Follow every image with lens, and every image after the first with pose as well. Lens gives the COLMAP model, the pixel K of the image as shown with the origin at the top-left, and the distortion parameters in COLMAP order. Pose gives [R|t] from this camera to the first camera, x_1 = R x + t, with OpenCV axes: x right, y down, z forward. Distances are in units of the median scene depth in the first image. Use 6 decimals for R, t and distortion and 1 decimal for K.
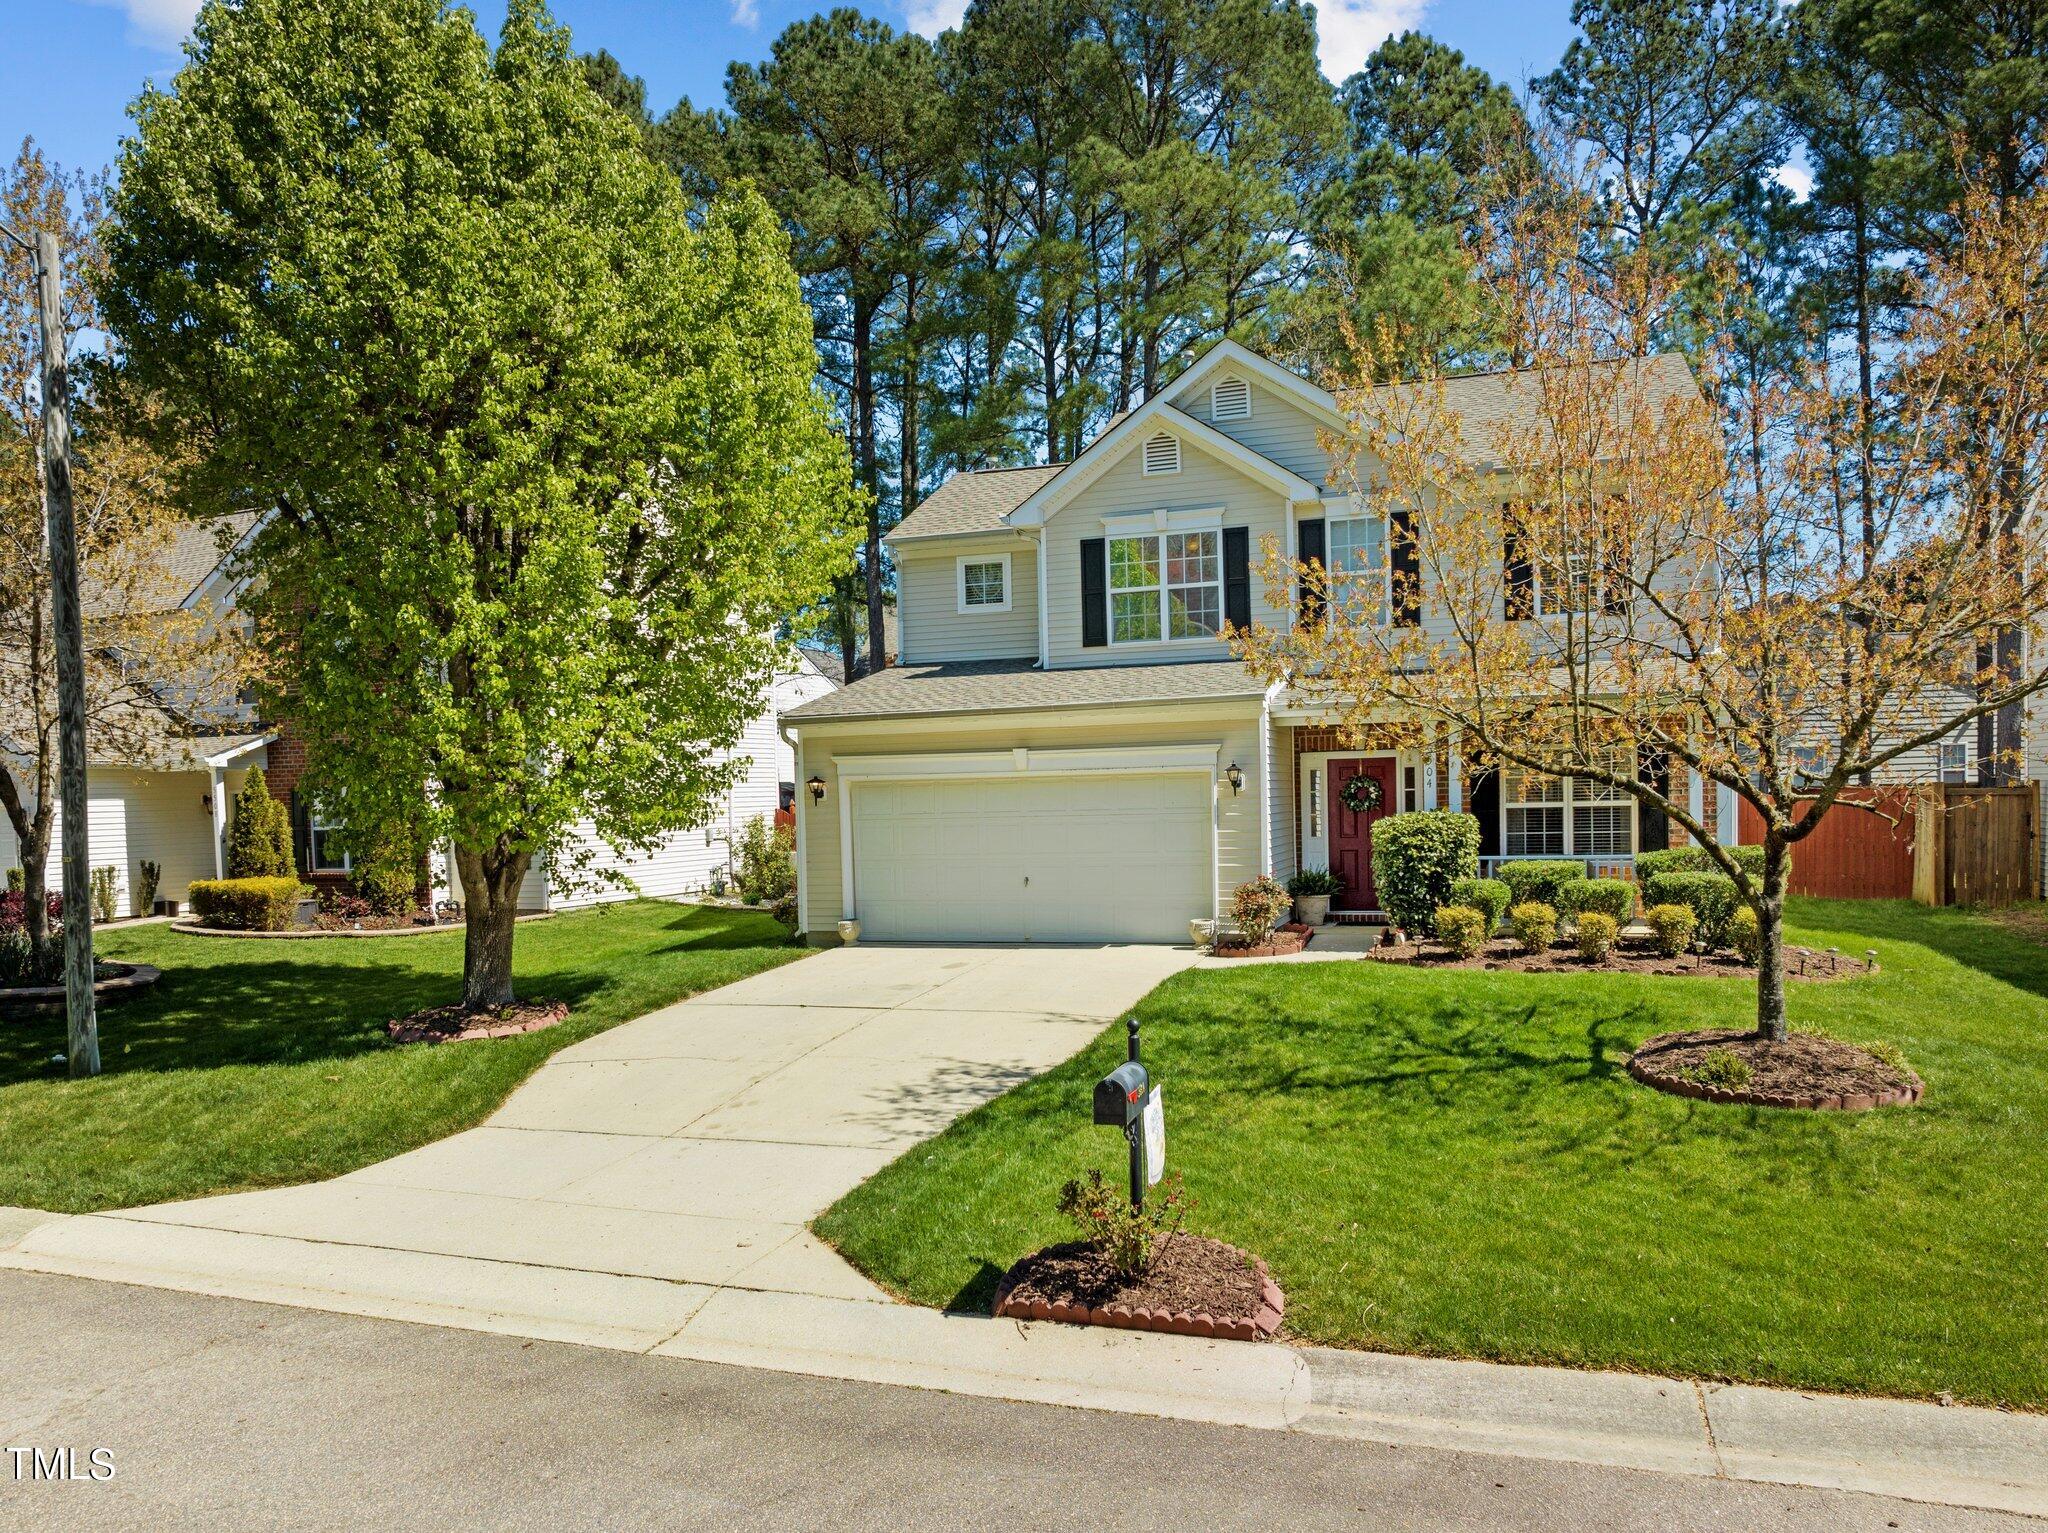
lens RADIAL K [[1483.4, 0, 1013.5], [0, 1483.4, 872.1], [0, 0, 1]] dist [-0.041084, 0.000611]
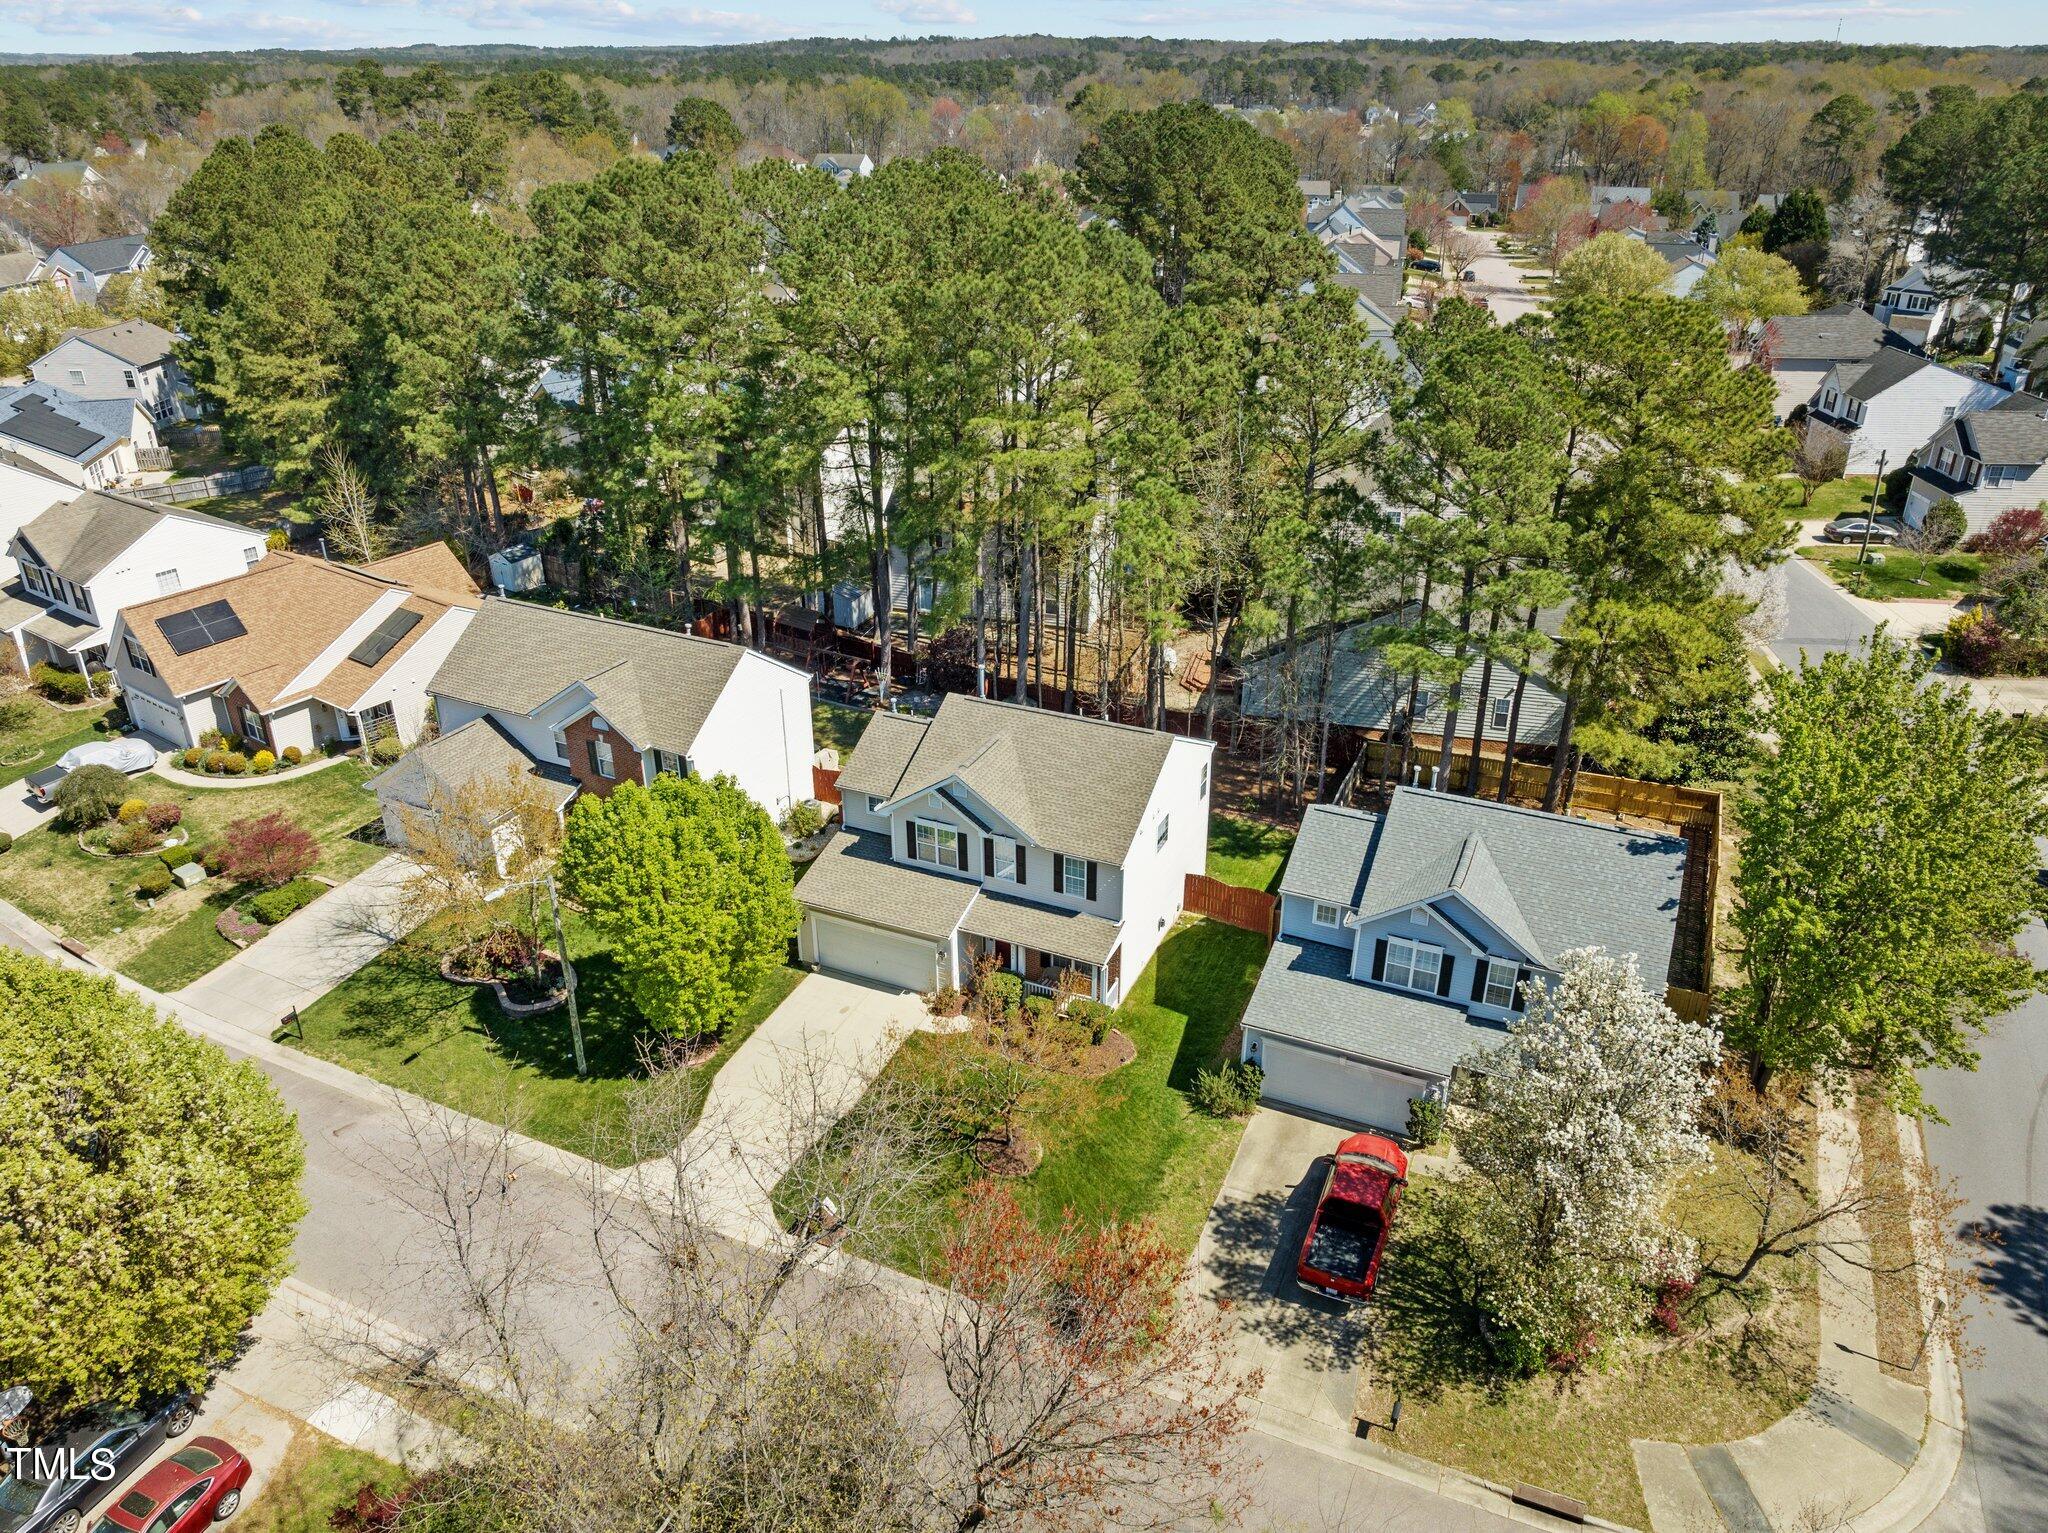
lens RADIAL K [[1427.3, 0, 1030.5], [0, 1427.3, 763.3], [0, 0, 1]] dist [-0.033001, -0.000025]
pose [[0.995791, 0.060752, -0.068625, 0.513086], [-0.028090, 0.915014, 0.402443, -1.597680], [0.087242, -0.398822, 0.912869, -1.417498]]
